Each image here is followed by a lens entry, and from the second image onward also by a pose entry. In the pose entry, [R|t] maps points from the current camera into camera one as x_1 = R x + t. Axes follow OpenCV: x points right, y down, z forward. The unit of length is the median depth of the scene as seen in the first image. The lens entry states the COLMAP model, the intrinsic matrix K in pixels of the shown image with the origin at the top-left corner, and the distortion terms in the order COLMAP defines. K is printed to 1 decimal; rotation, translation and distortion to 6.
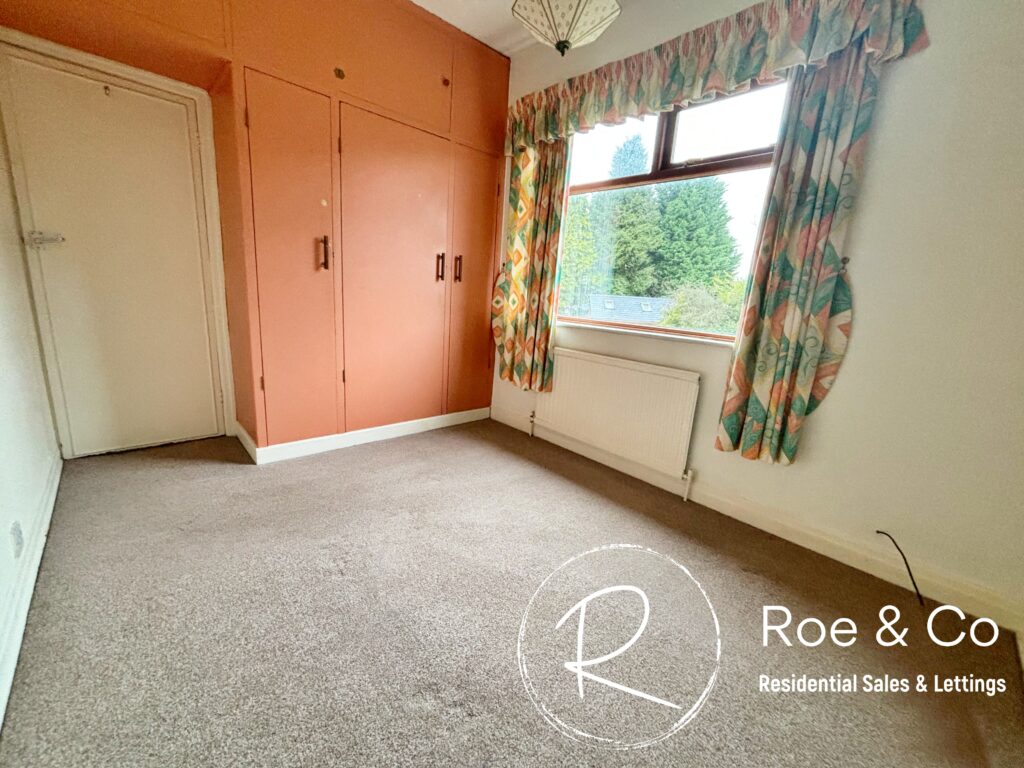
lens RADIAL K [[407.9, 0, 509.4], [0, 407.9, 385.9], [0, 0, 1]] dist [0.000484, -0.000229]
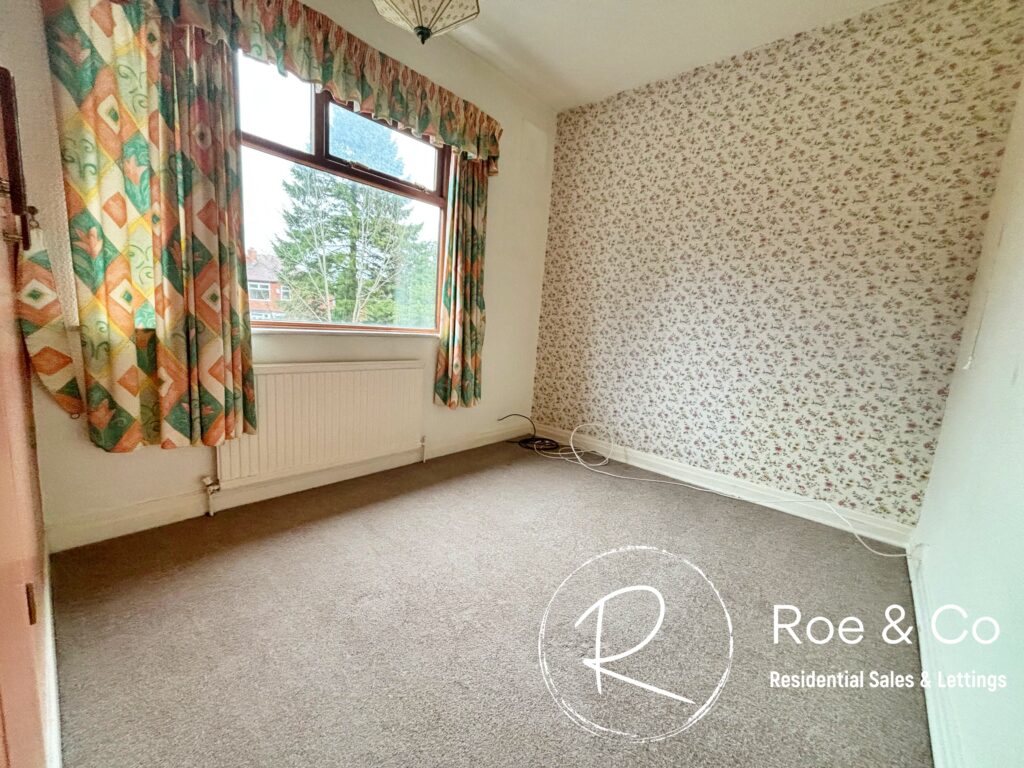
lens RADIAL K [[409.2, 0, 512.0], [0, 409.2, 384.0], [0, 0, 1]] dist [-0.000788, -0.000179]
pose [[-0.077248, -0.227697, 0.970663, -0.645540], [0.144567, 0.960725, 0.236871, -0.177671], [-0.986475, 0.158623, -0.041296, 0.652478]]
